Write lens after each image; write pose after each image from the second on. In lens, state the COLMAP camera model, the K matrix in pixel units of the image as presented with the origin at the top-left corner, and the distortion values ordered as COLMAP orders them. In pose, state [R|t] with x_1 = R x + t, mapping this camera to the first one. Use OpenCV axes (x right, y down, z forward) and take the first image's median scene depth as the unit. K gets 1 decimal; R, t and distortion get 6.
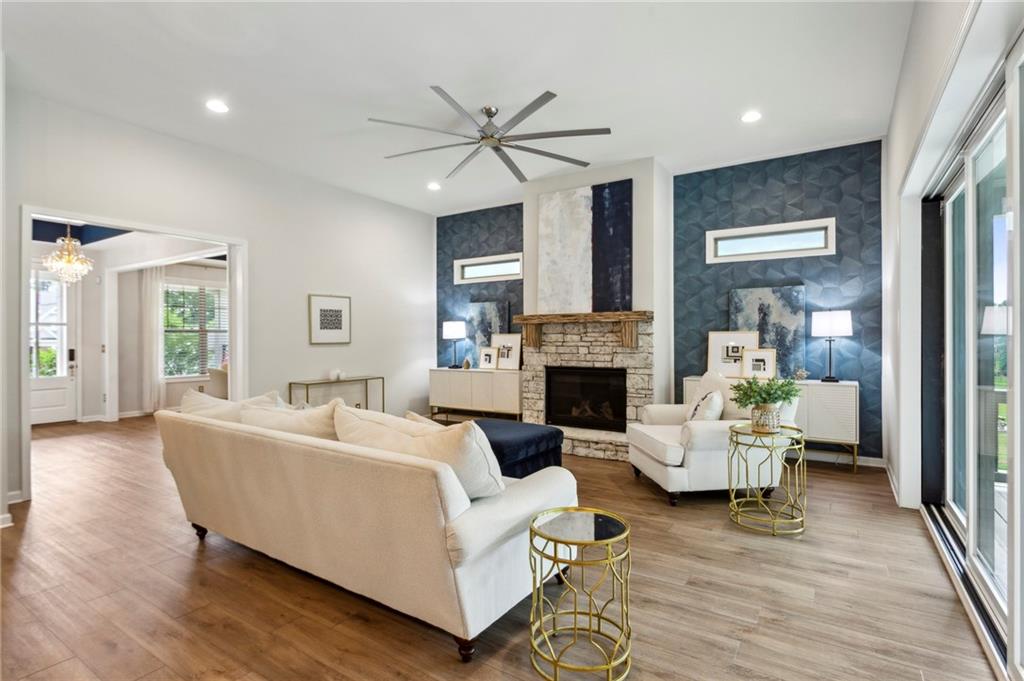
lens RADIAL K [[502.7, 0, 517.2], [0, 502.7, 338.7], [0, 0, 1]] dist [0.000359, 0.000794]
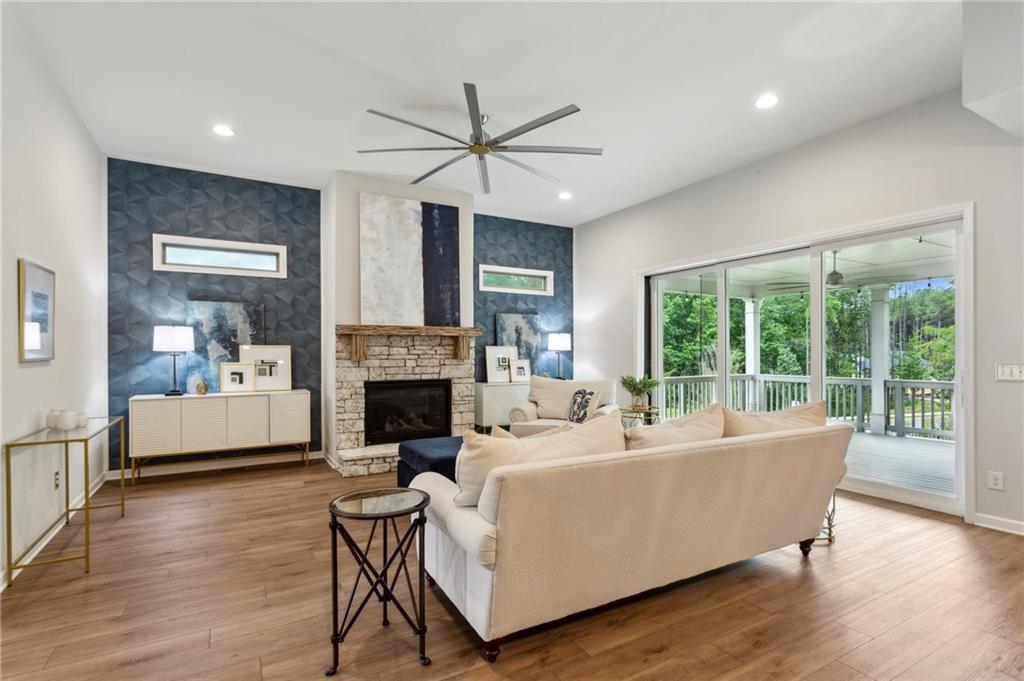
lens RADIAL K [[490.8, 0, 509.8], [0, 490.8, 352.5], [0, 0, 1]] dist [0.002841, 0.004019]
pose [[0.468693, 0.000375, 0.883361, -0.642767], [0.000238, 1.000000, -0.000551, 0.002305], [-0.883361, 0.000468, 0.468693, 0.373006]]
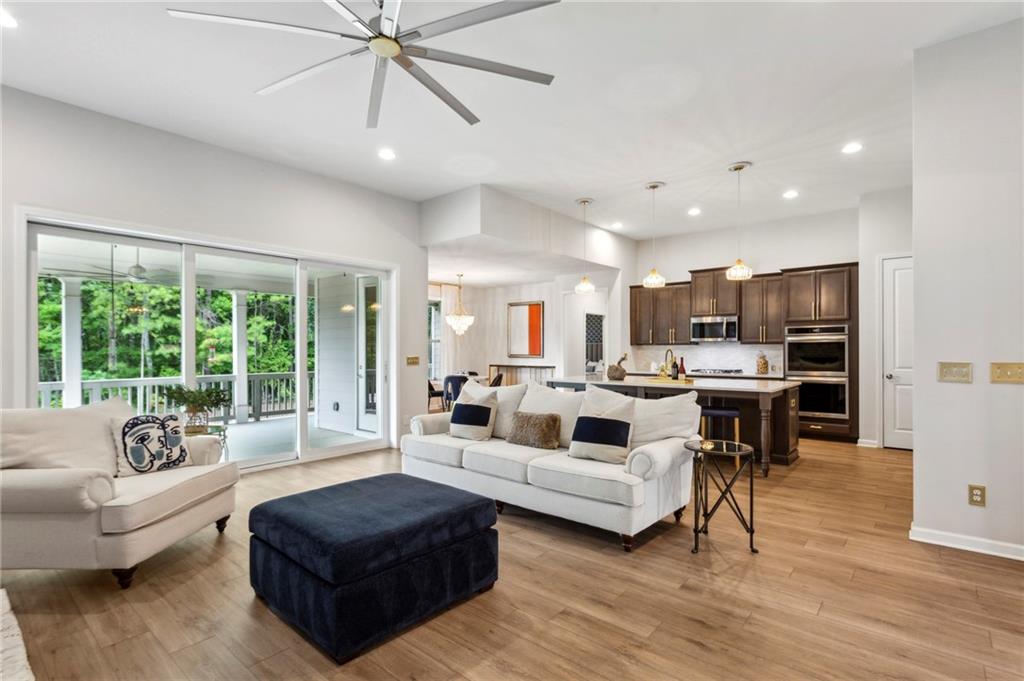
lens RADIAL K [[490.8, 0, 512.7], [0, 490.8, 346.7], [0, 0, 1]] dist [0.002841, 0.004019]
pose [[-0.989703, 0.003339, 0.143096, -0.228047], [0.002618, 0.999983, -0.005226, -0.000243], [-0.143111, -0.004798, -0.989695, 1.187852]]
